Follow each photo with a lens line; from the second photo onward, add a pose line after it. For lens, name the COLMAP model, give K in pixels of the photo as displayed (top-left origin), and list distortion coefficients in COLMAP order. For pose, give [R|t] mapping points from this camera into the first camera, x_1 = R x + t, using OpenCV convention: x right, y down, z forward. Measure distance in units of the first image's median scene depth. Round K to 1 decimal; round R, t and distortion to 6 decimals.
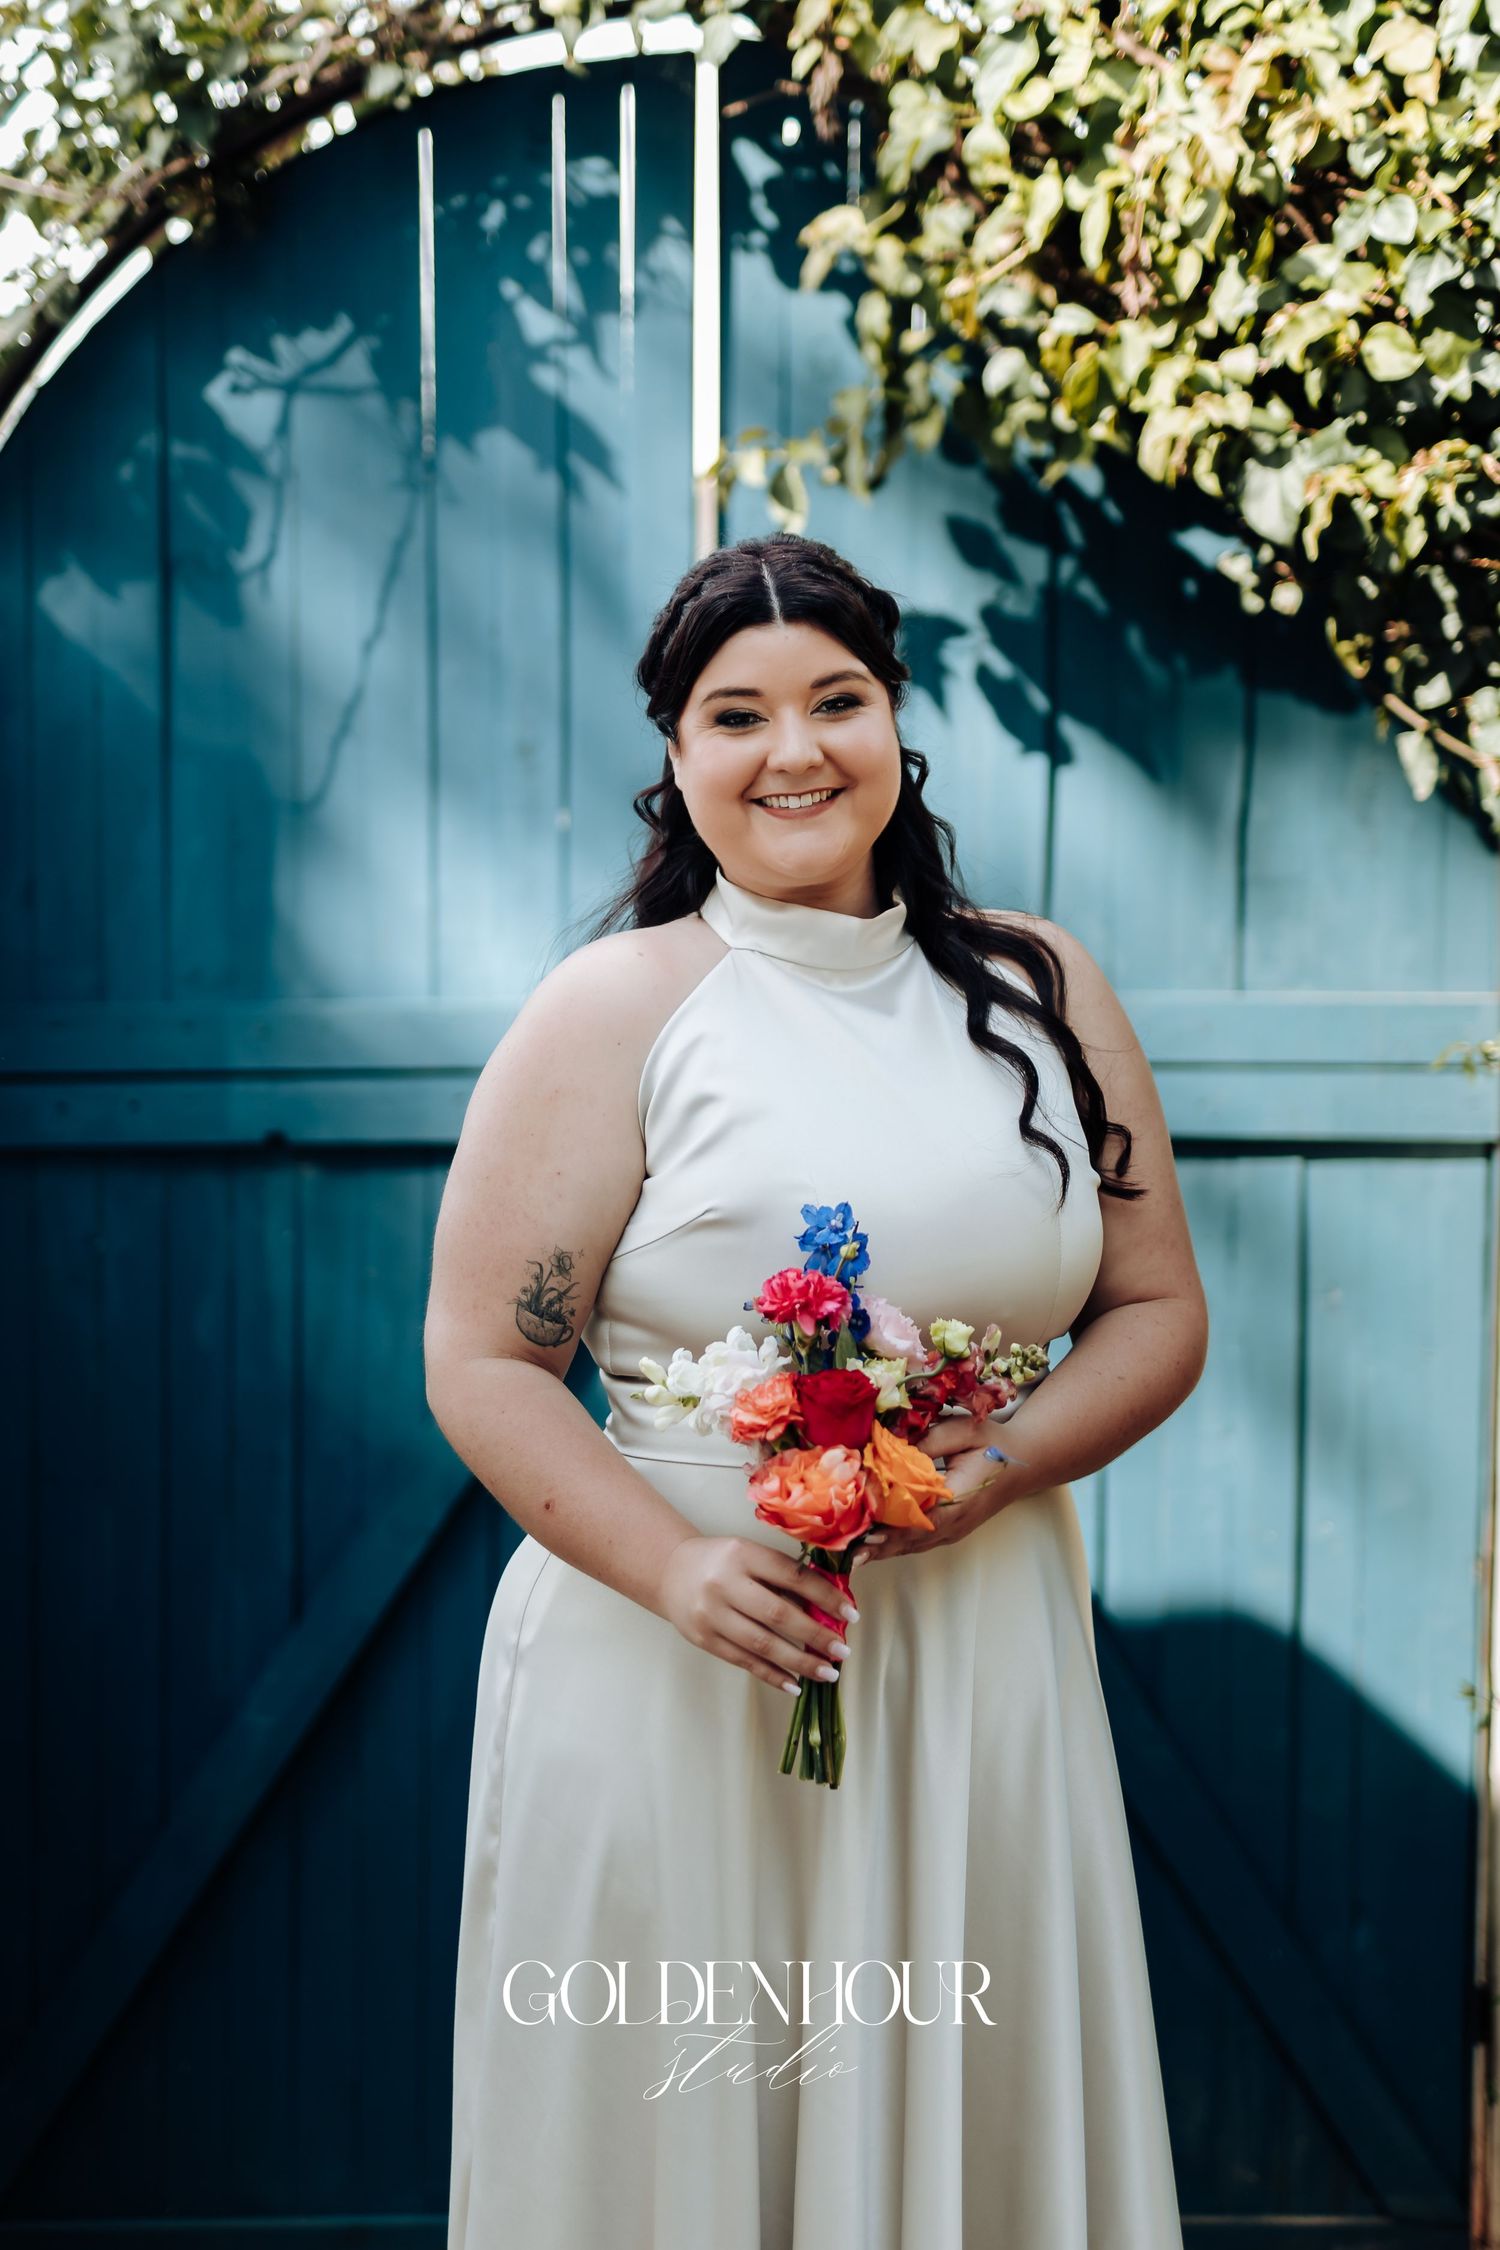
lens RADIAL K [[3733.8, 0, 750.0], [0, 3733.8, 1125.0], [0, 0, 1]] dist [0.010572, 0.023733]
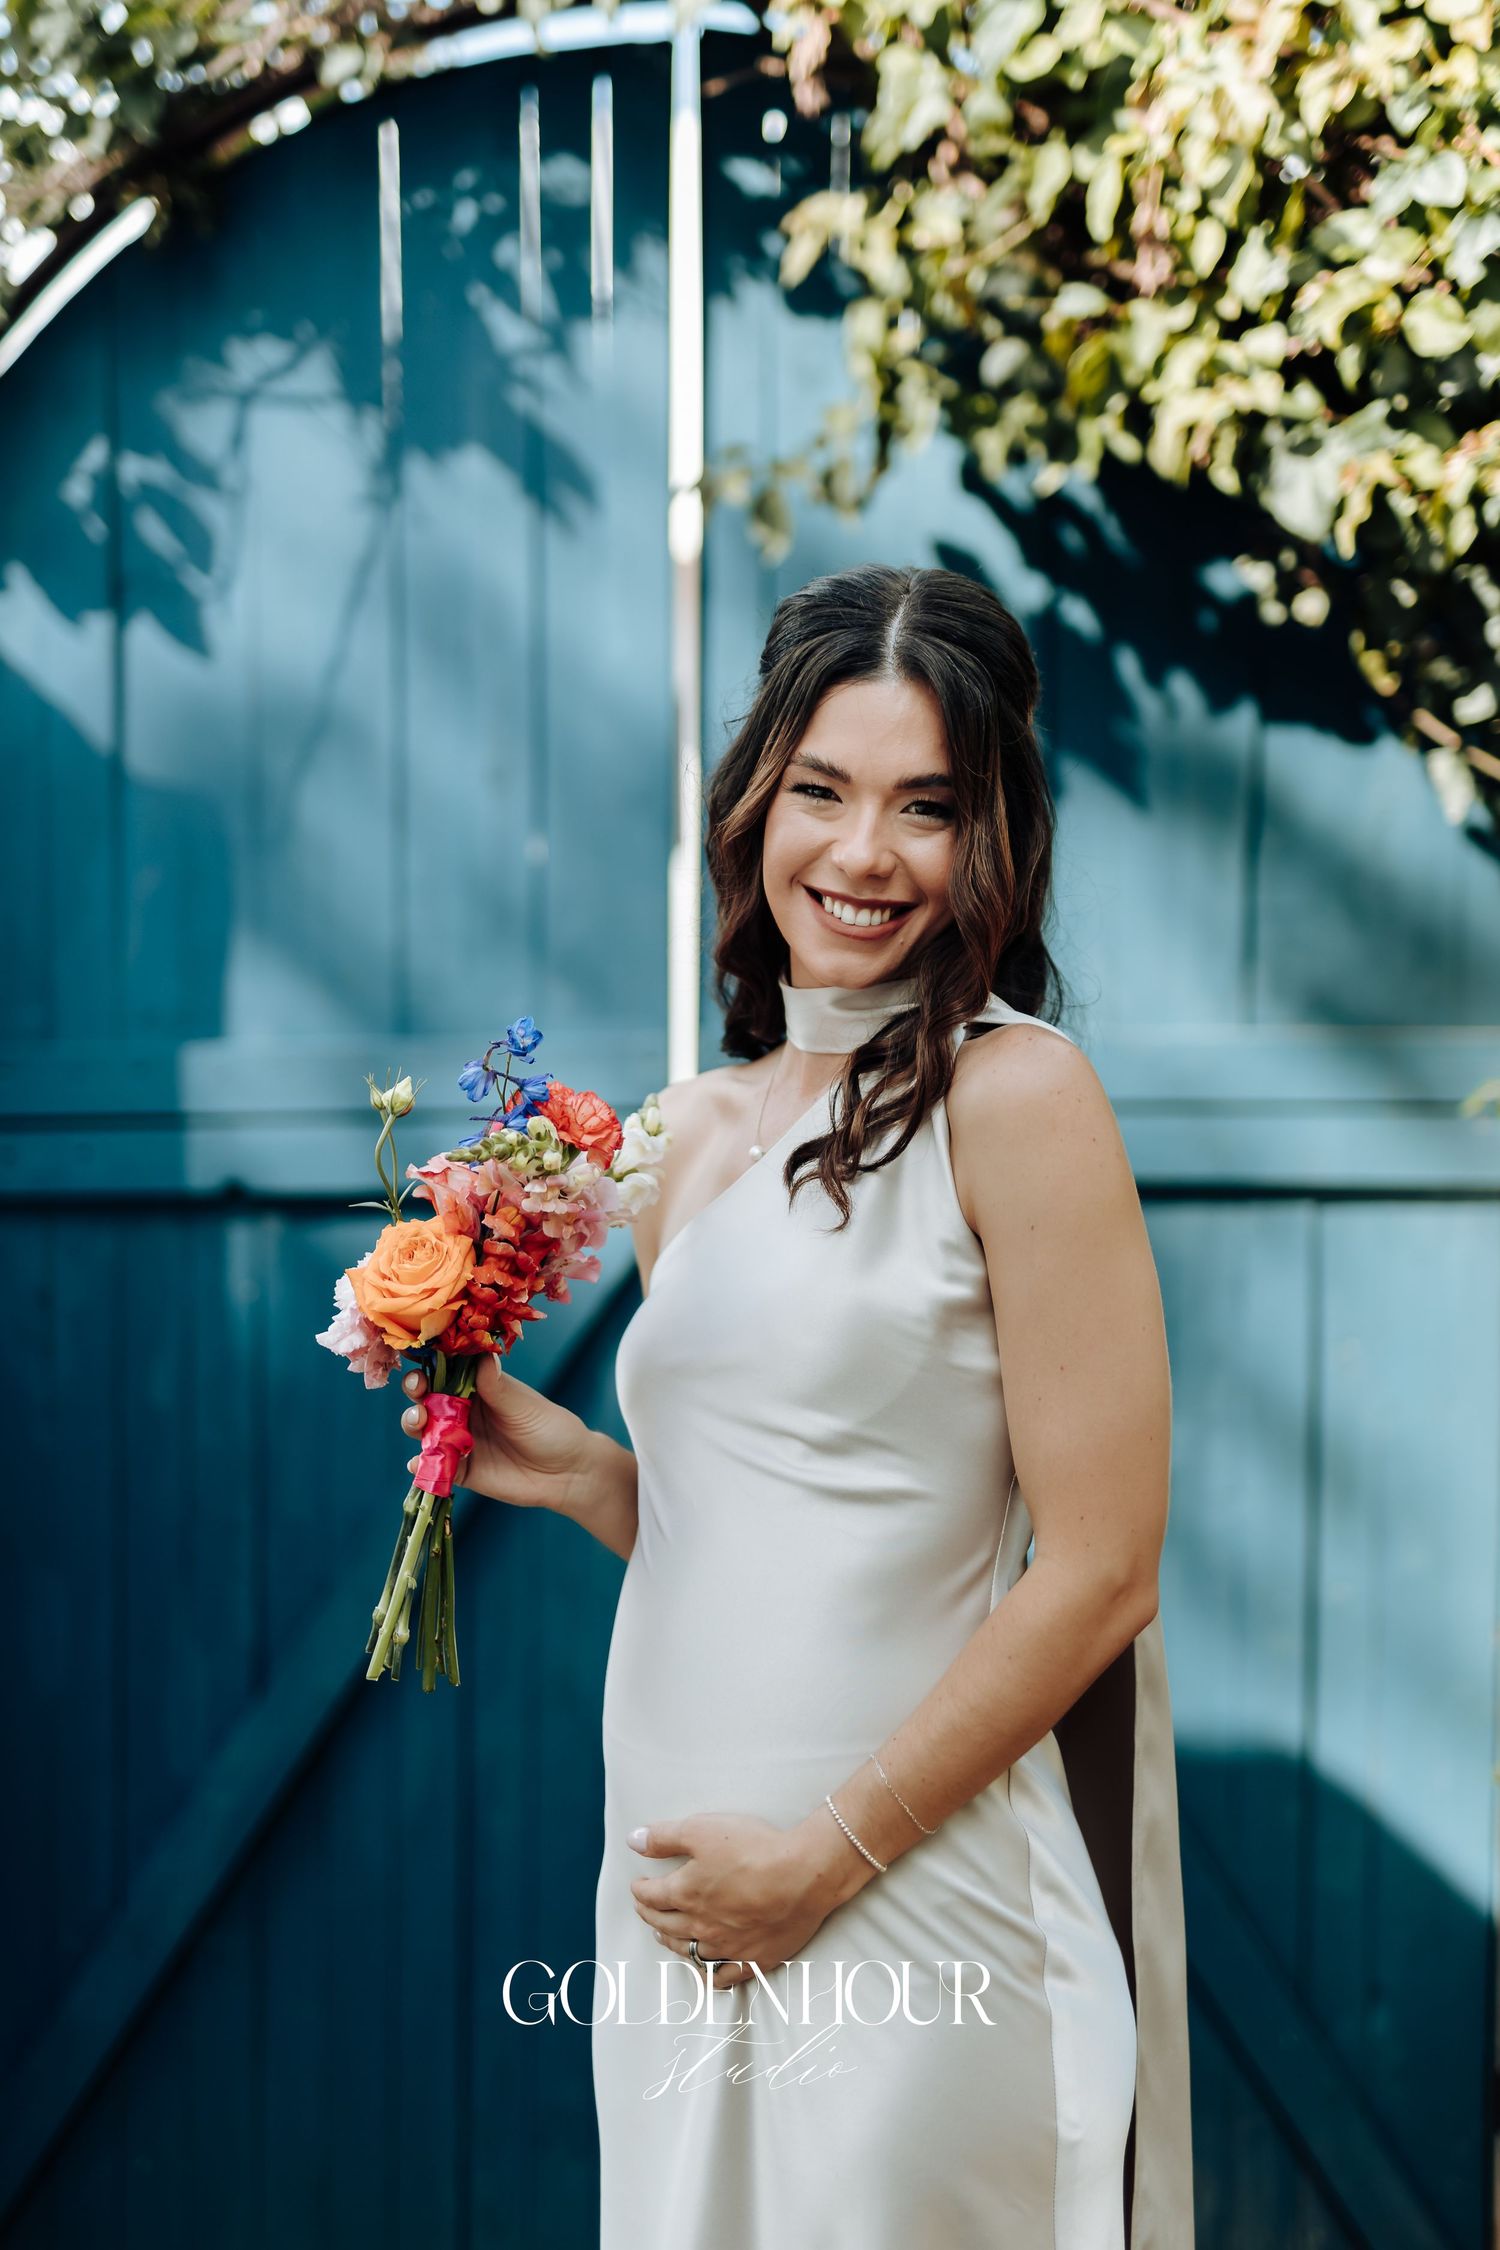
lens RADIAL K [[3243.5, 0, 743.1], [0, 3243.5, 1095.6], [0, 0, 1]] dist [0.008790, -0.003601]
pose [[0.999996, -0.002605, 0.001471, 0.001693], [0.002626, 0.999889, -0.014651, -0.008578], [-0.001433, 0.014654, 0.999892, 0.201543]]
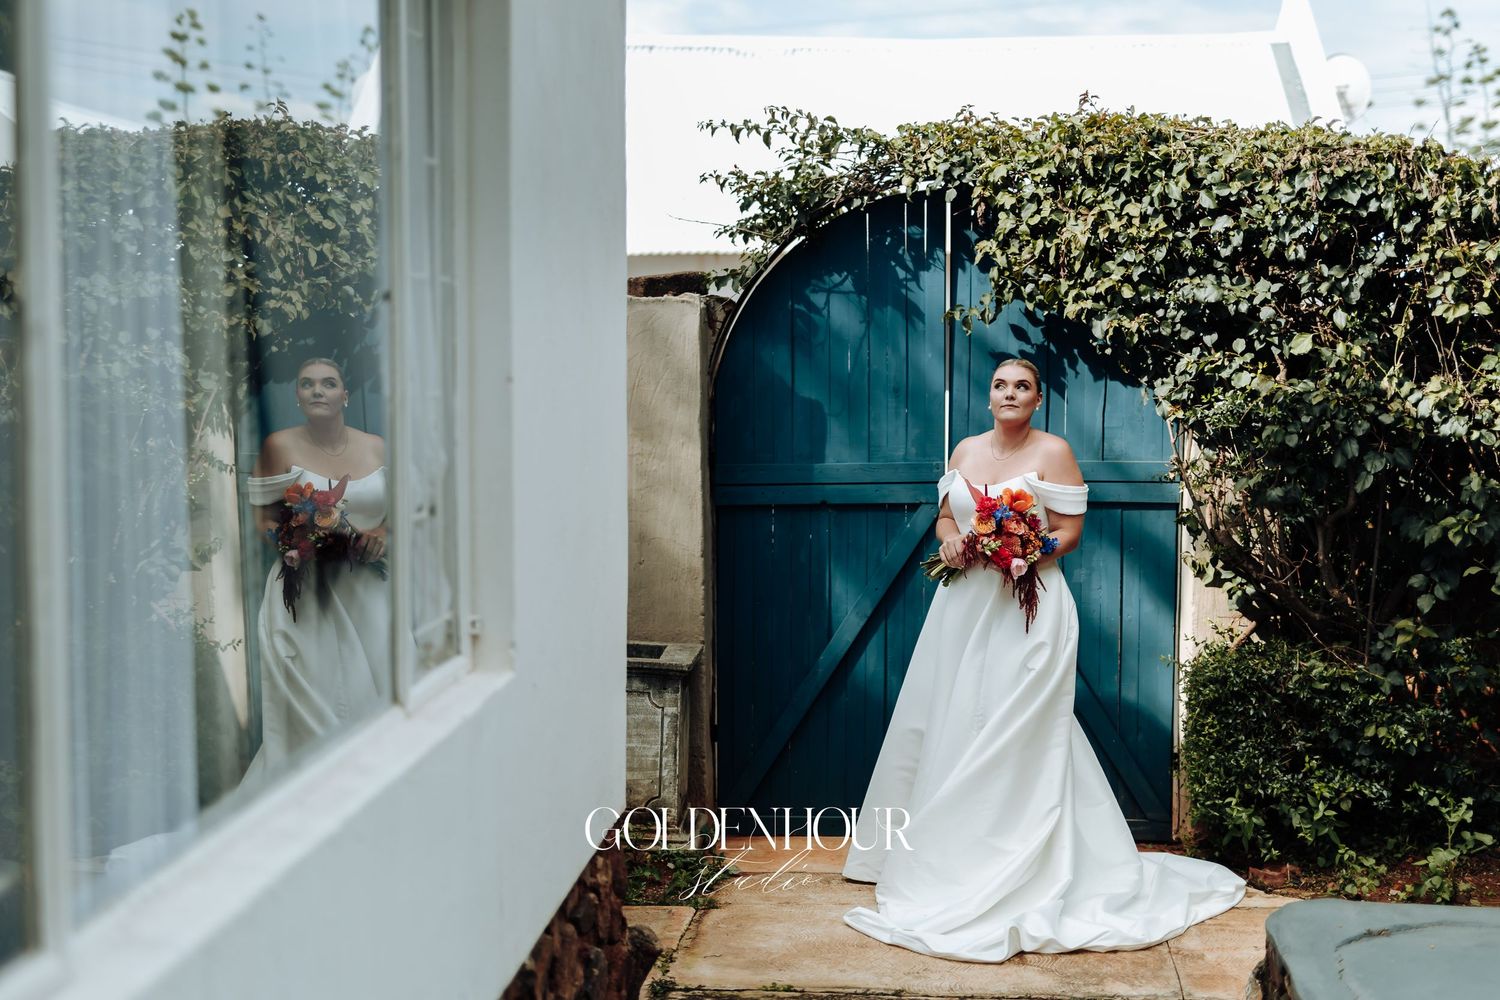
lens RADIAL K [[2101.5, 0, 750.0], [0, 2101.5, 500.0], [0, 0, 1]] dist [0.021828, -0.049937]
pose [[0.993576, 0.003055, -0.113128, 0.030200], [-0.005886, 0.999678, -0.024702, 0.055792], [0.113016, 0.025209, 0.993273, -1.070615]]
